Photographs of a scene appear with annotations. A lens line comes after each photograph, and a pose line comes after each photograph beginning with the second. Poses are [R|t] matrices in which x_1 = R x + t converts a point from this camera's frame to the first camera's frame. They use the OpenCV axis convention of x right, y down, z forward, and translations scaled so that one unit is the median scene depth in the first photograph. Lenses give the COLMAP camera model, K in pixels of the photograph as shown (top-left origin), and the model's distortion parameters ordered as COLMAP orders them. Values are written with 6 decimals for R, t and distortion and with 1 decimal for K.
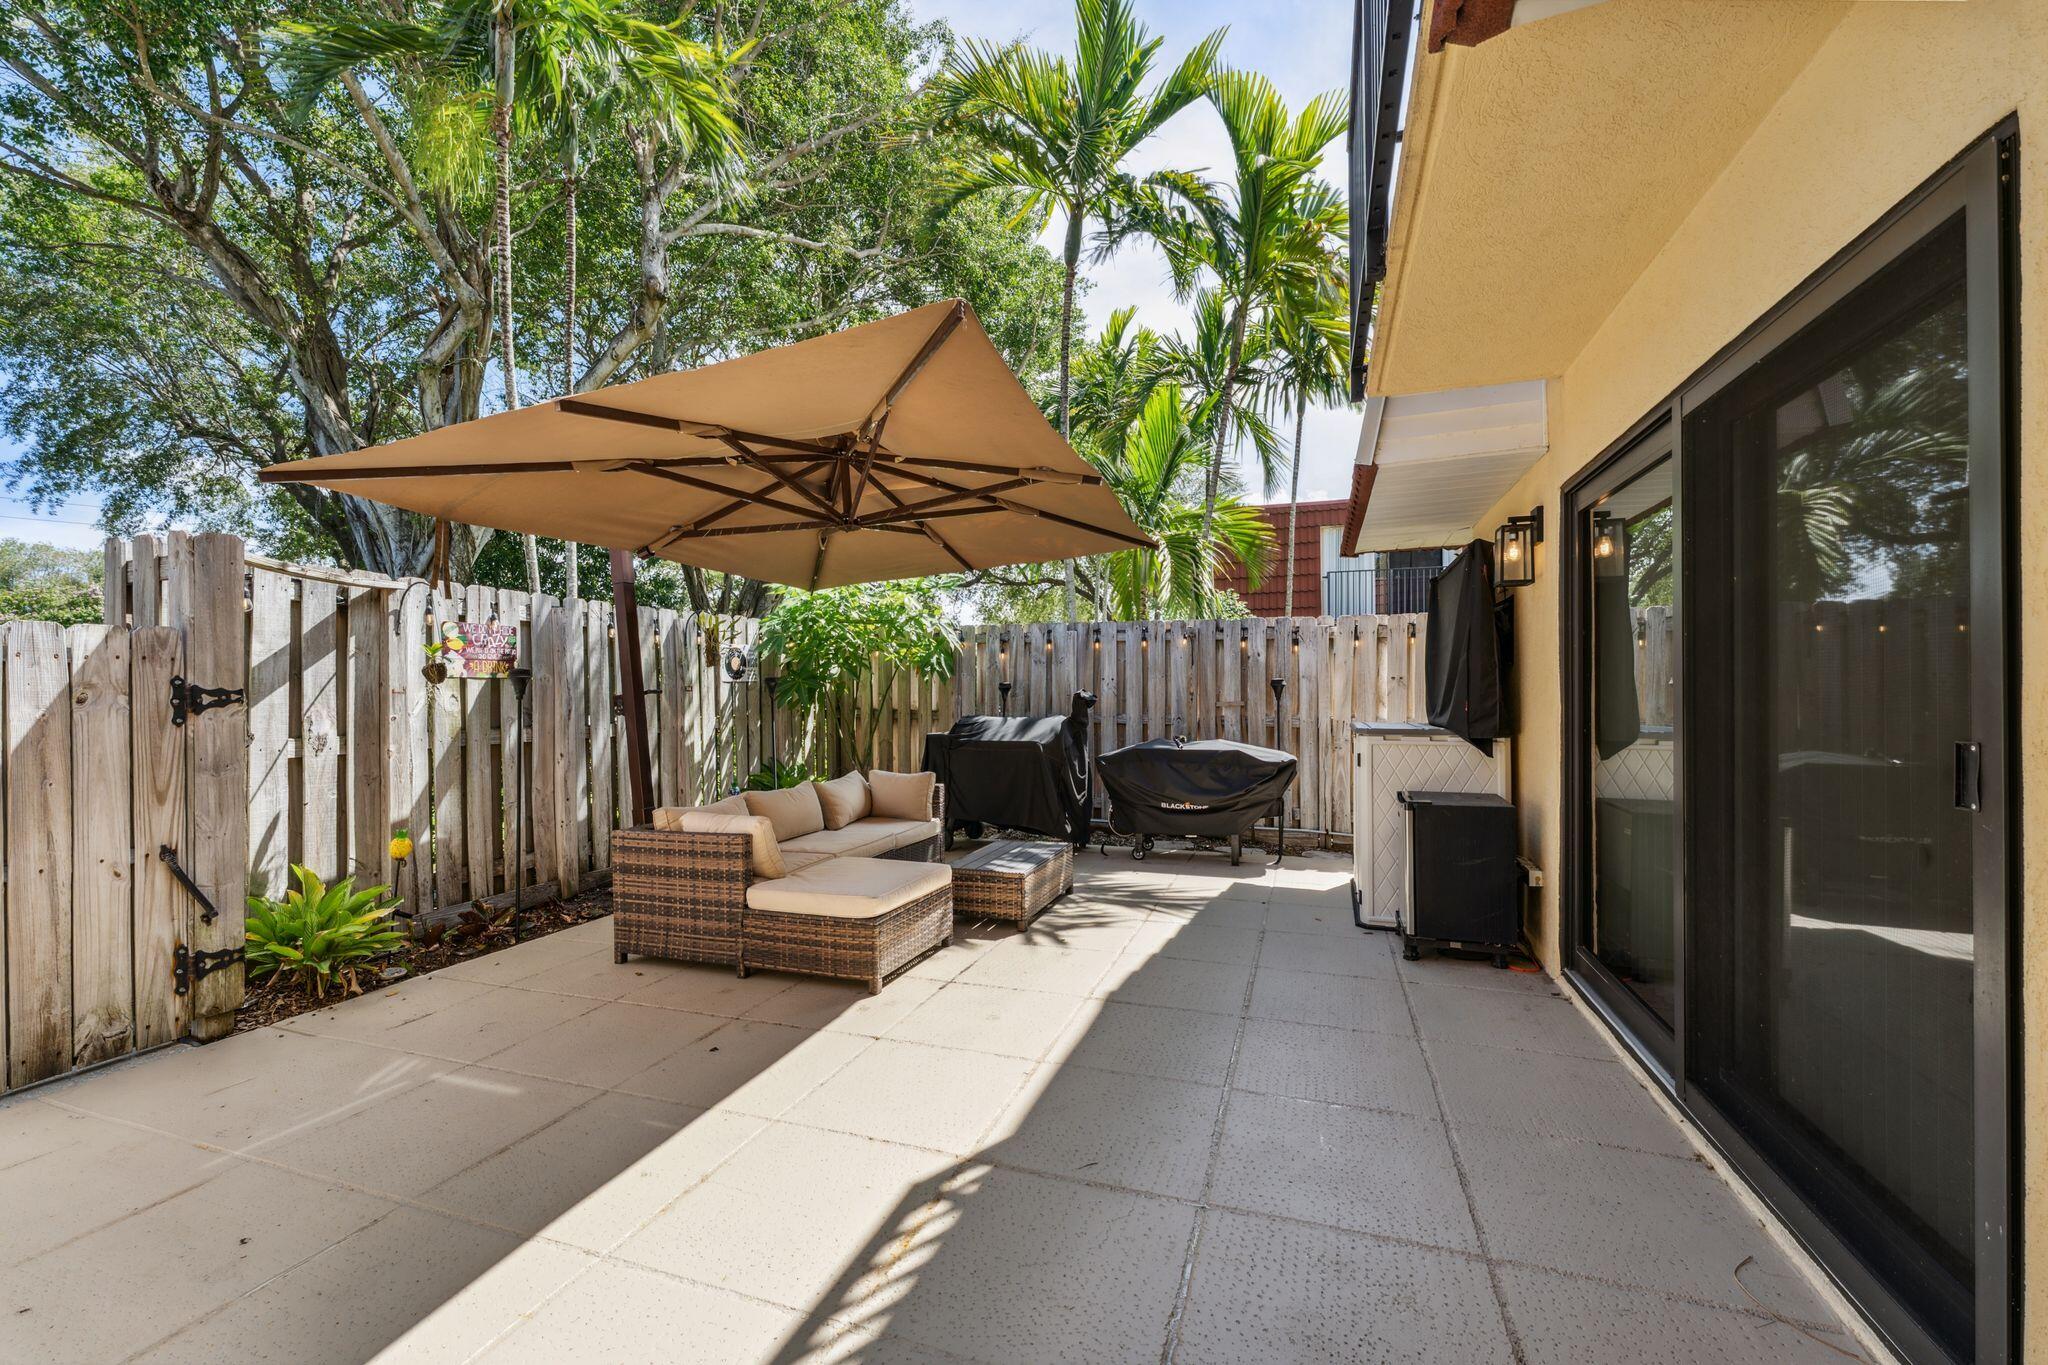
lens RADIAL K [[827.4, 0, 1019.2], [0, 827.4, 687.4], [0, 0, 1]] dist [-0.000855, -0.000327]
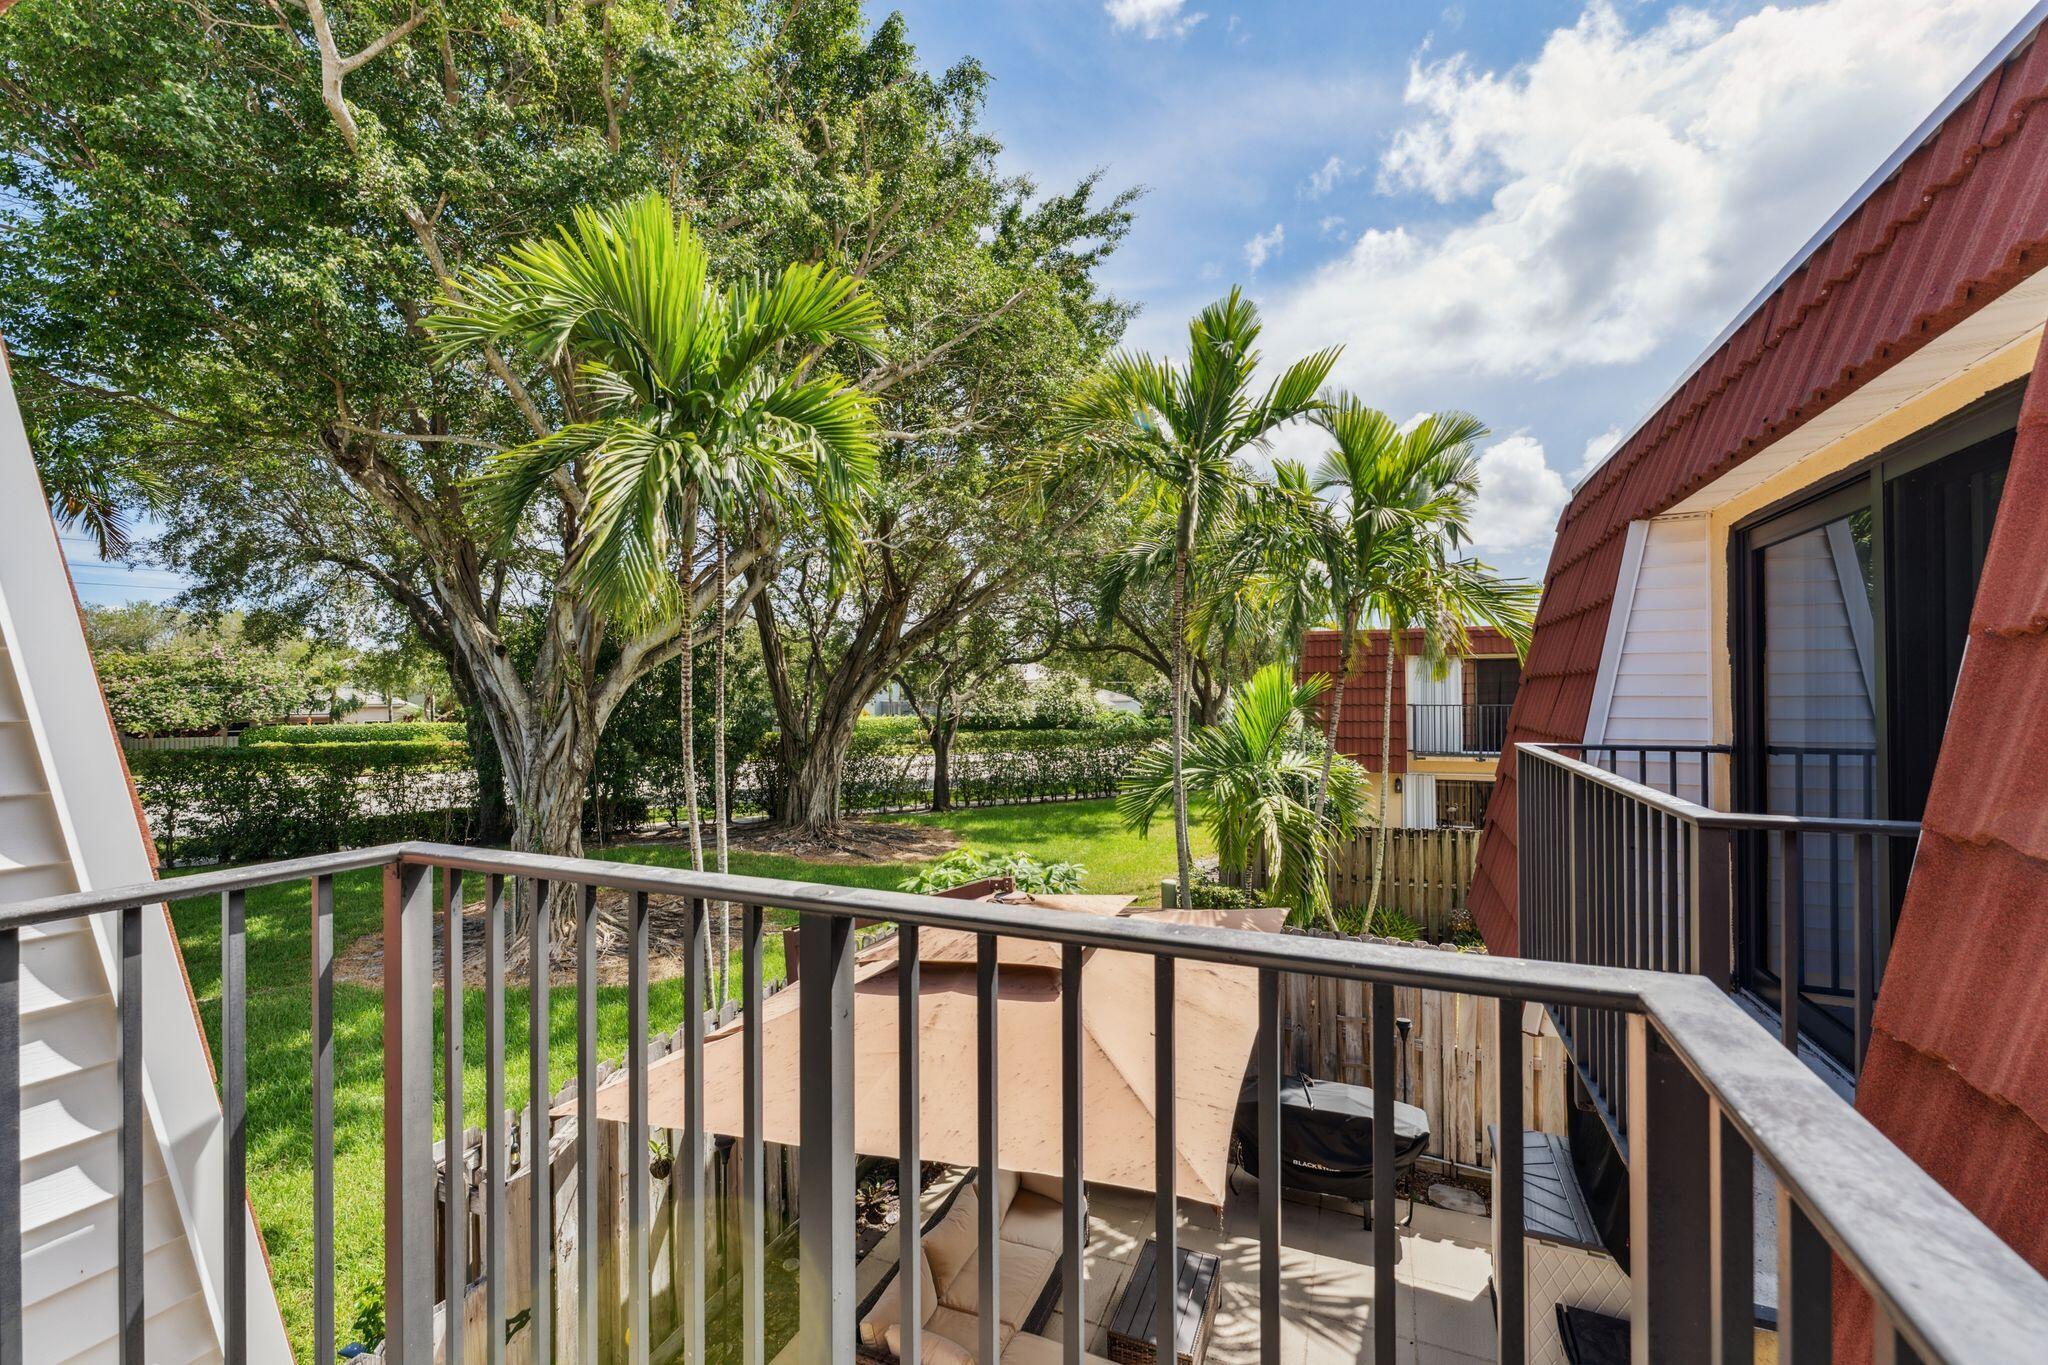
lens RADIAL K [[827.4, 0, 1019.2], [0, 827.4, 687.4], [0, 0, 1]] dist [-0.000855, -0.000327]
pose [[0.998190, 0.003196, -0.060059, -0.059137], [-0.003496, 0.999982, -0.004881, -0.240954], [0.060042, 0.005082, 0.998183, -0.028184]]
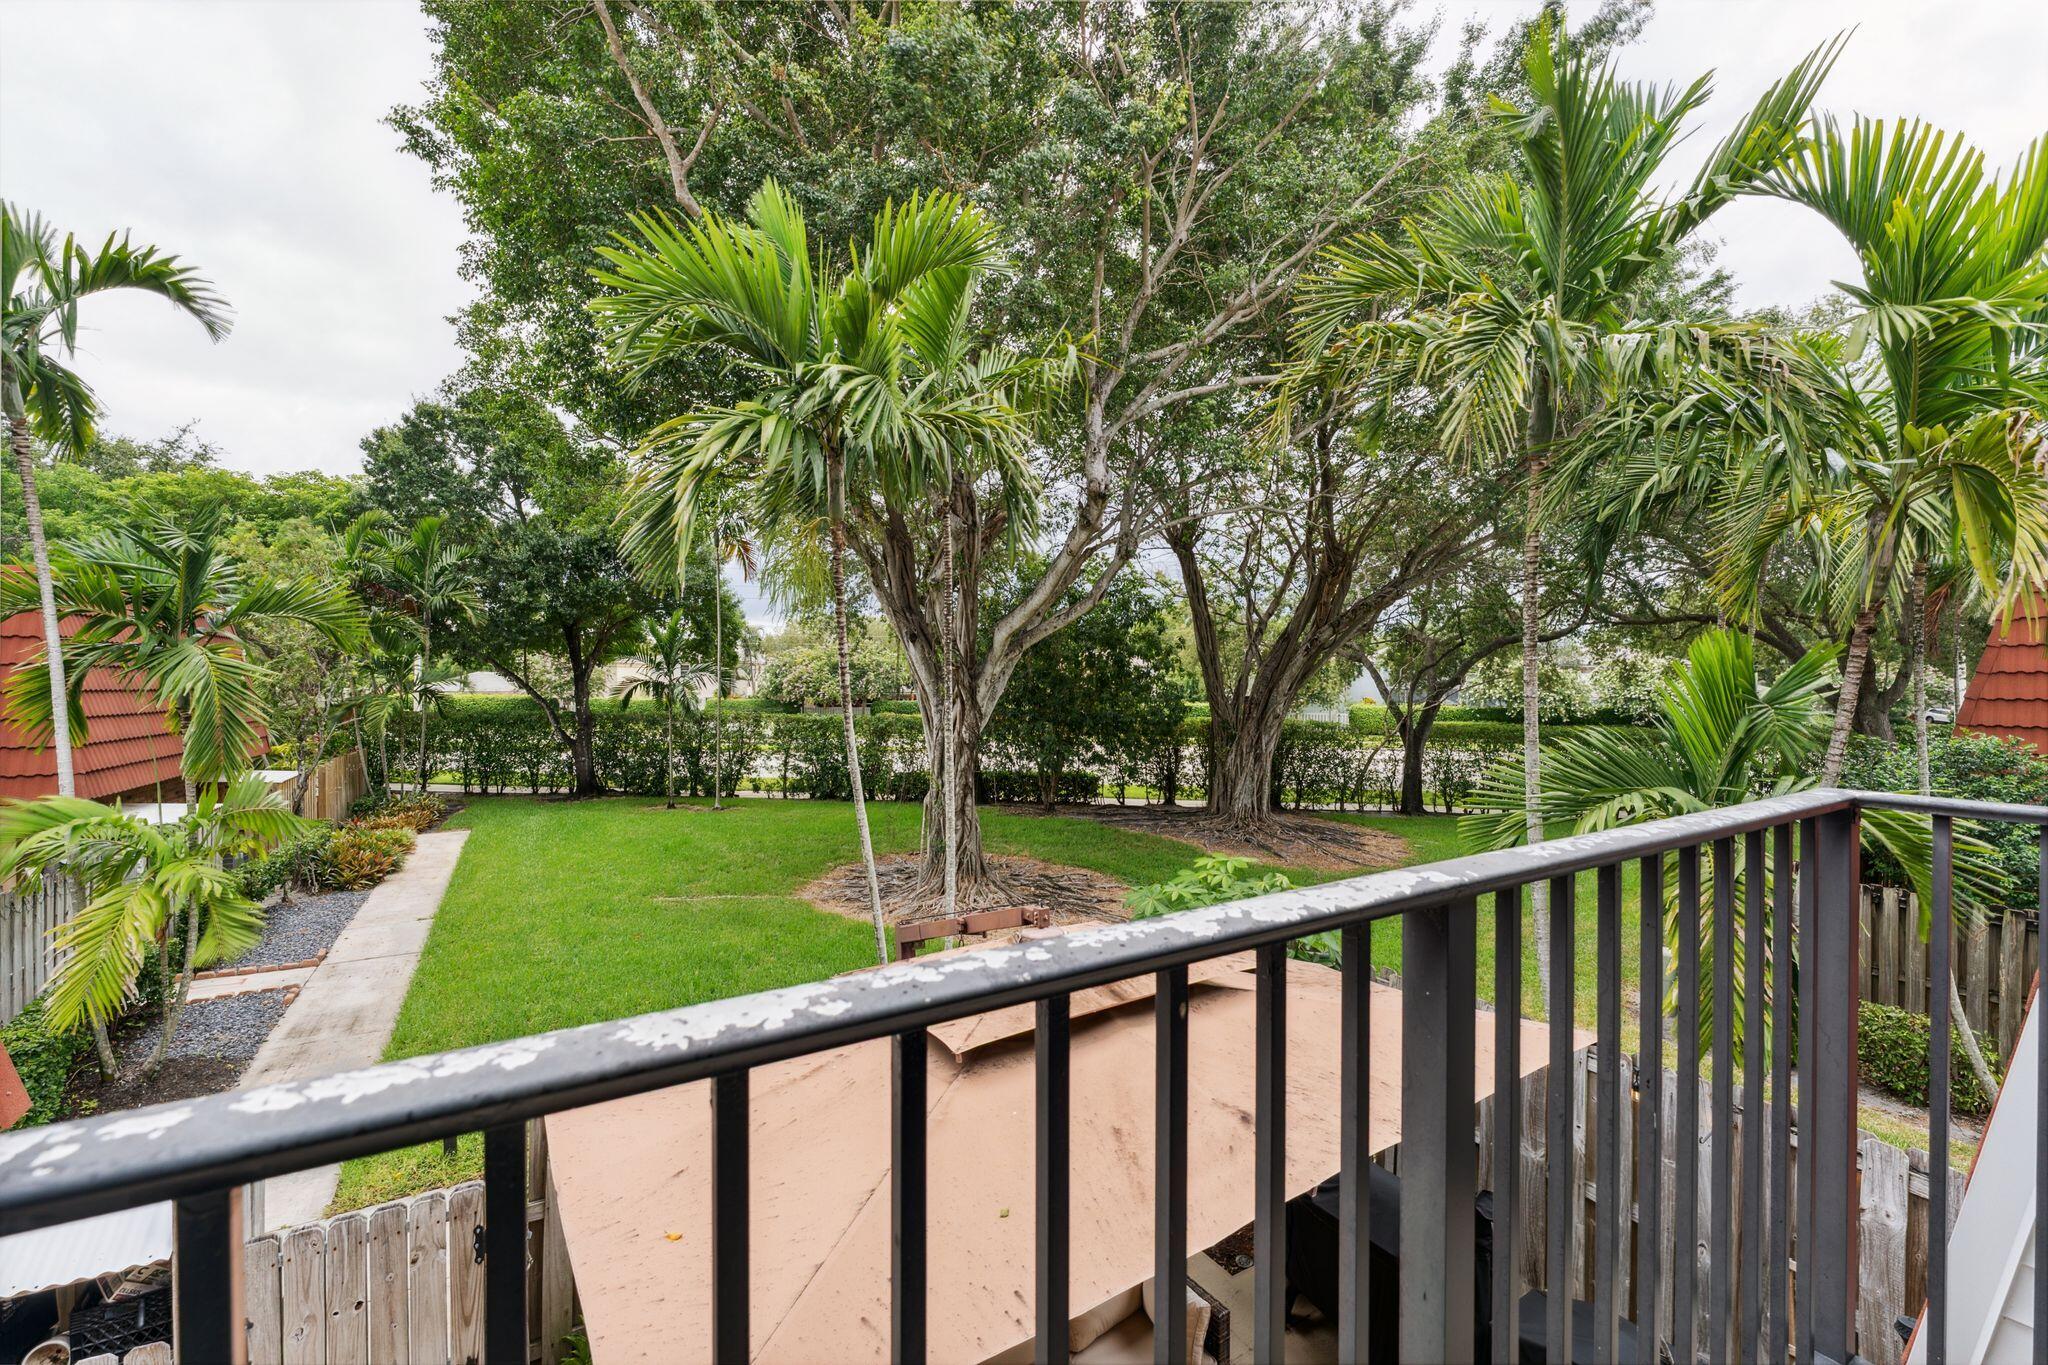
lens RADIAL K [[827.4, 0, 1019.2], [0, 827.4, 687.4], [0, 0, 1]] dist [-0.000855, -0.000327]
pose [[0.775289, 0.016539, -0.631390, 0.117428], [-0.007935, 0.999833, 0.016446, -0.238041], [0.631557, -0.007740, 0.775291, 0.145838]]
